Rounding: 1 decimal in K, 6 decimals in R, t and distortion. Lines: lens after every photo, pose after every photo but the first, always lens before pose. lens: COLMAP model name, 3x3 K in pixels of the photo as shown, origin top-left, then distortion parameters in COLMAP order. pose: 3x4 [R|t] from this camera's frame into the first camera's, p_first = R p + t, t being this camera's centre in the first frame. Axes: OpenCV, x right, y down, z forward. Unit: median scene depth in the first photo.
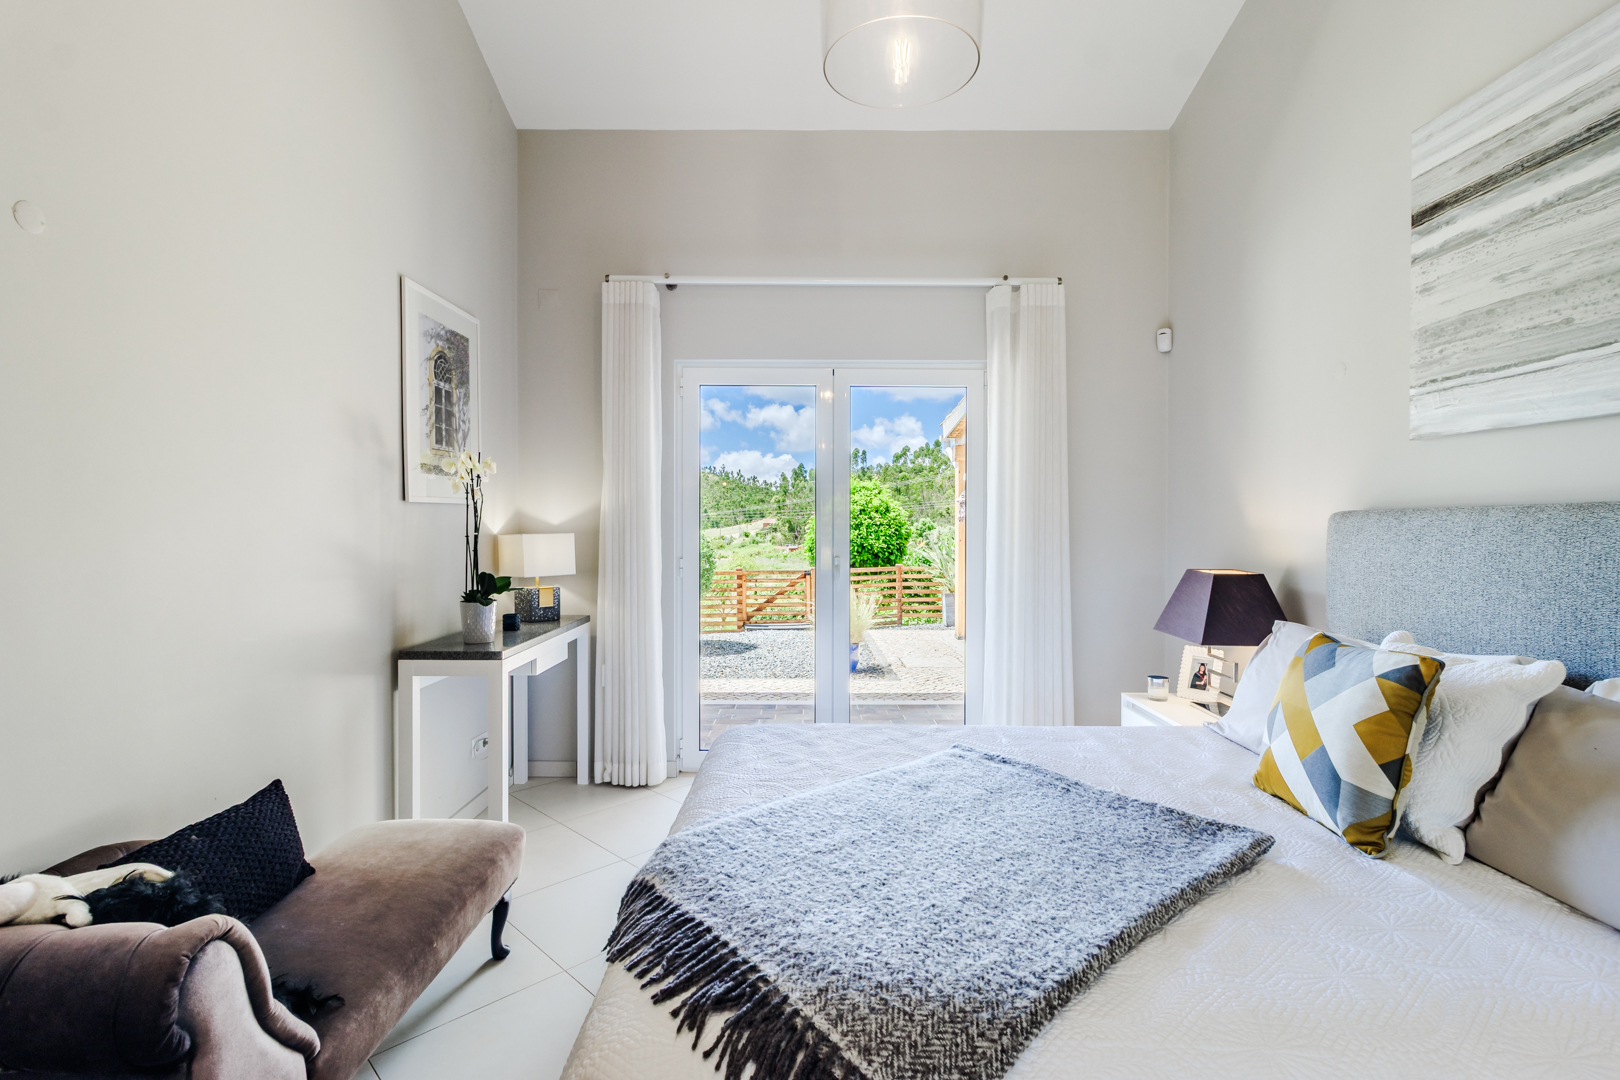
lens RADIAL K [[756.9, 0, 786.4], [0, 756.9, 523.7], [0, 0, 1]] dist [0.008567, -0.000453]
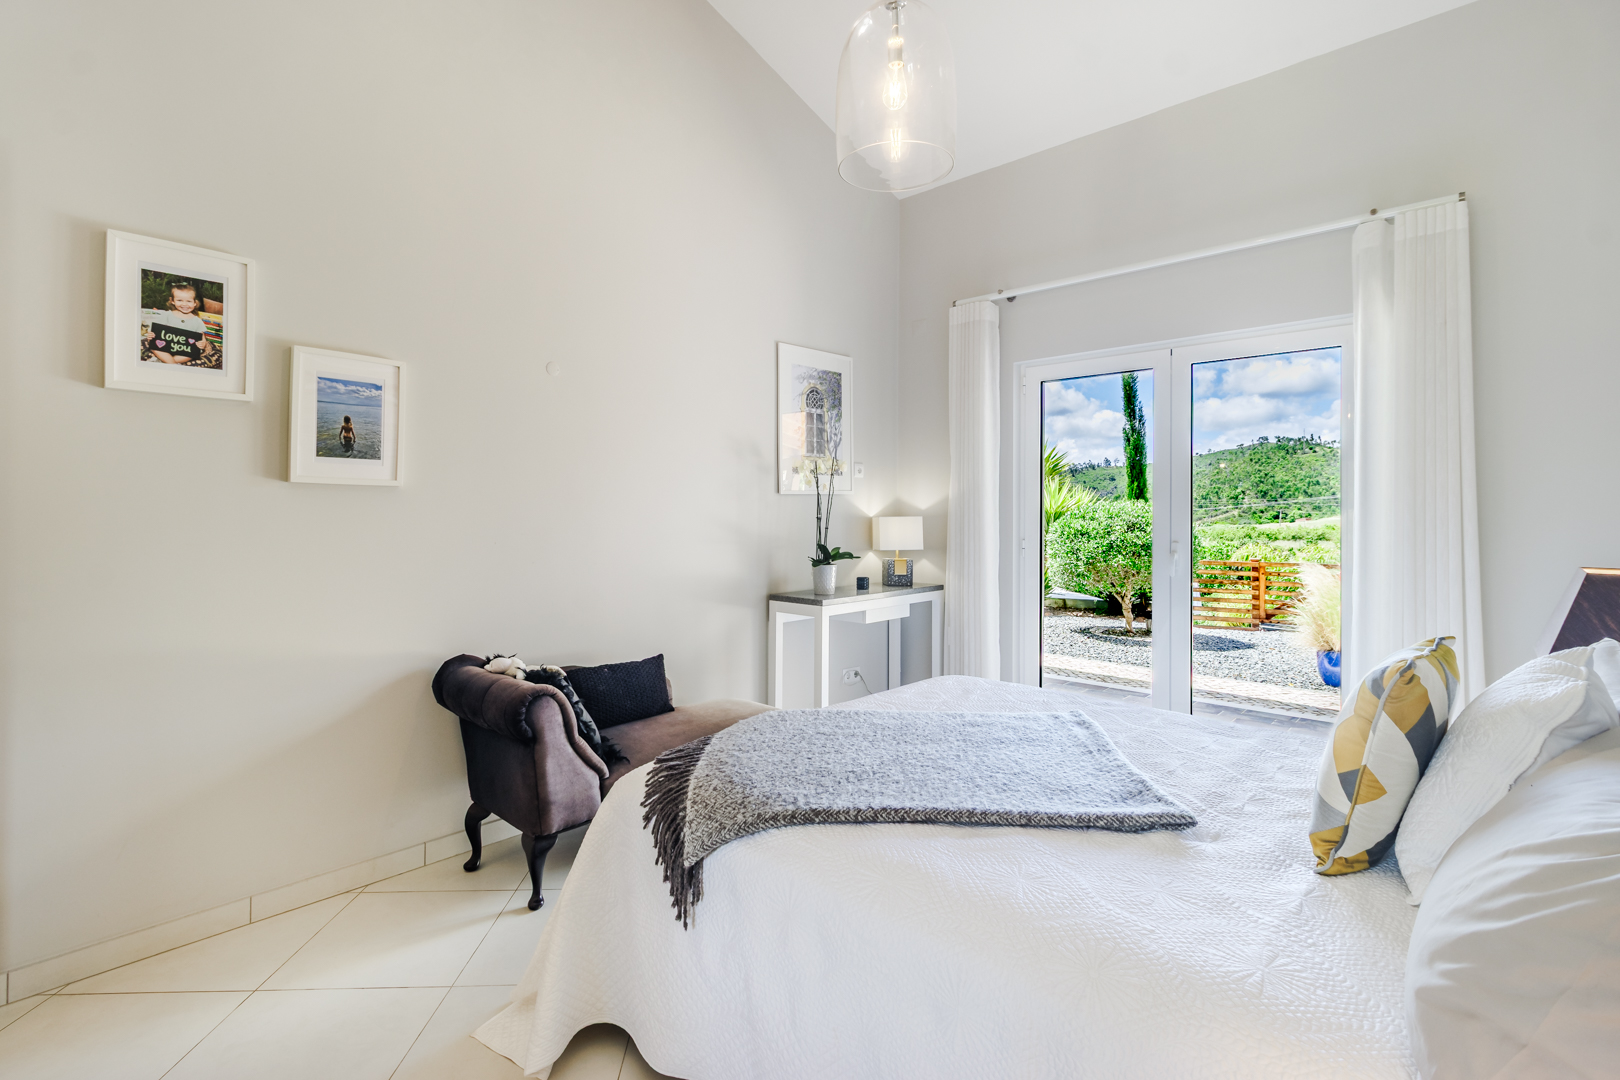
lens RADIAL K [[756.9, 0, 801.8], [0, 756.9, 492.4], [0, 0, 1]] dist [0.008567, -0.000453]
pose [[0.731778, -0.018879, -0.681282, 0.555298], [0.002704, 0.999689, -0.024798, 0.004612], [0.681538, 0.016304, 0.731601, -0.051157]]
